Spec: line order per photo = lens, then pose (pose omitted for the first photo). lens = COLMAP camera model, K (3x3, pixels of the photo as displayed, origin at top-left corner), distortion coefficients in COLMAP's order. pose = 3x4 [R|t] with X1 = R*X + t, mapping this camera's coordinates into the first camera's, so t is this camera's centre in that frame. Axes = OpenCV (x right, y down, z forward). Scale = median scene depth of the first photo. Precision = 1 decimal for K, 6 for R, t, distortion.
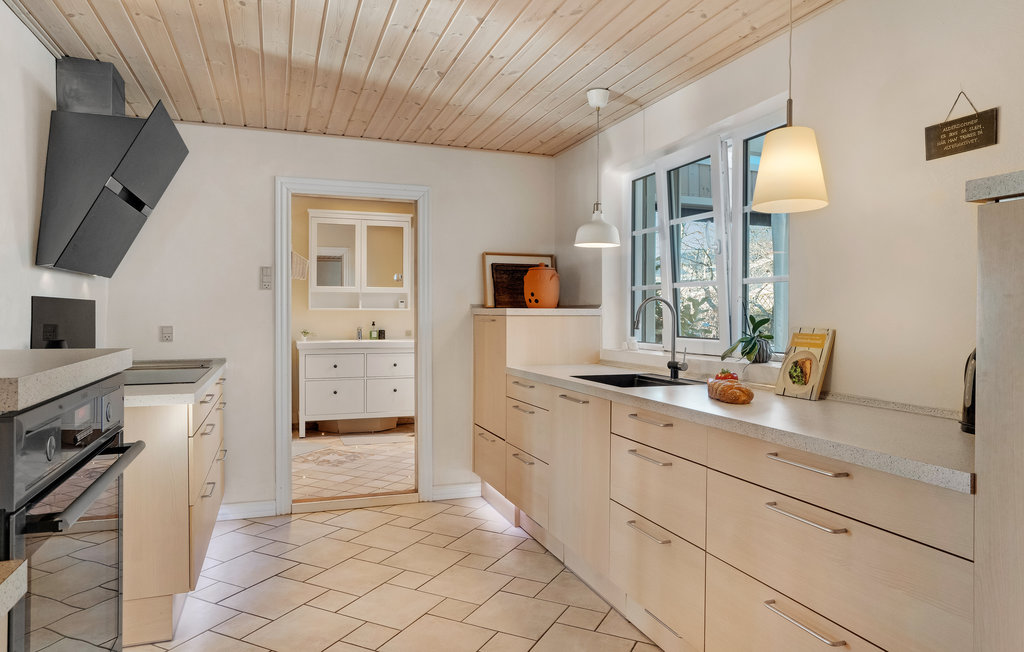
lens RADIAL K [[673.9, 0, 510.6], [0, 673.9, 320.2], [0, 0, 1]] dist [0.029770, -0.000135]
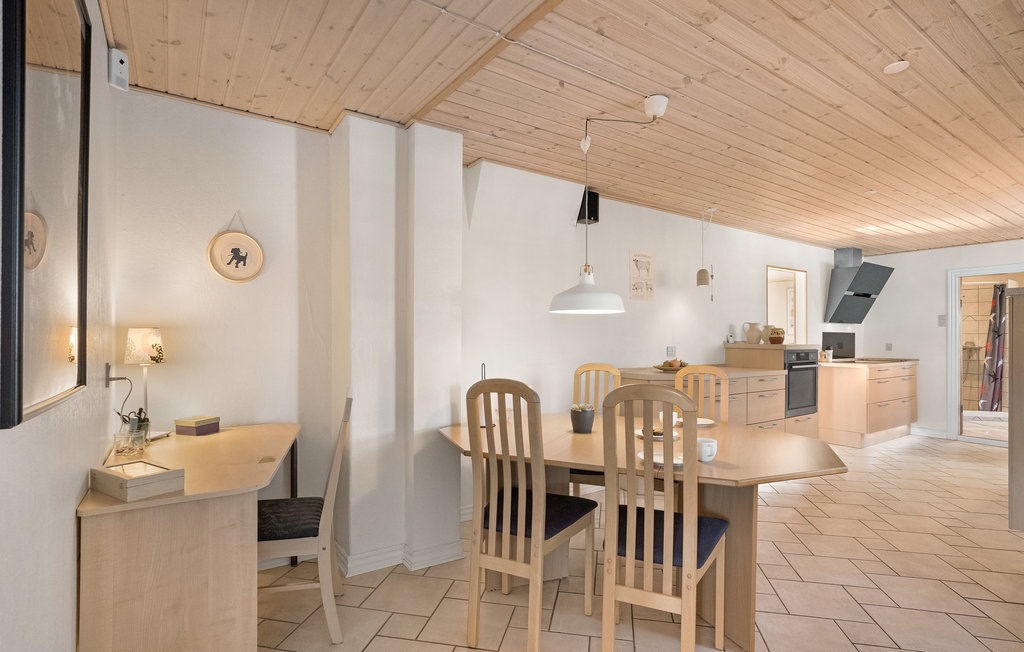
lens RADIAL K [[529.1, 0, 510.7], [0, 529.1, 334.9], [0, 0, 1]] dist [0.001320, 0.015887]
pose [[0.300558, -0.004521, -0.953753, 0.759410], [-0.015414, 0.999835, -0.009597, 0.014896], [0.953639, 0.017586, 0.300439, -0.699583]]
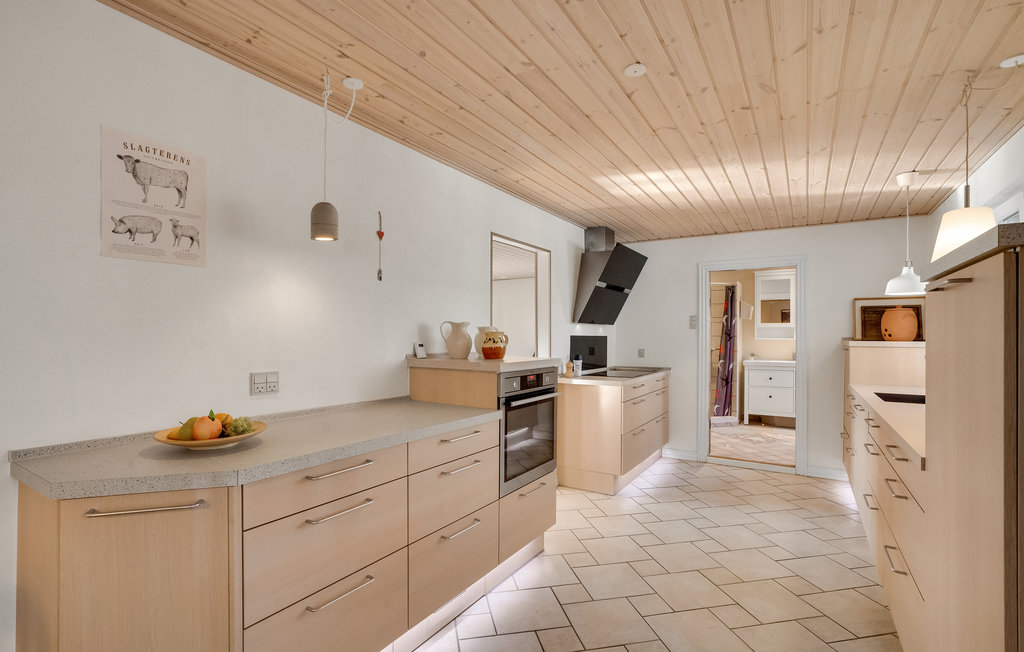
lens RADIAL K [[488.0, 0, 512.6], [0, 488.0, 336.4], [0, 0, 1]] dist [-0.001145, -0.000010]
pose [[0.639711, 0.001241, -0.768614, 0.291608], [-0.011804, 0.999897, -0.008209, -0.010688], [0.768525, 0.014324, 0.639660, -0.141654]]
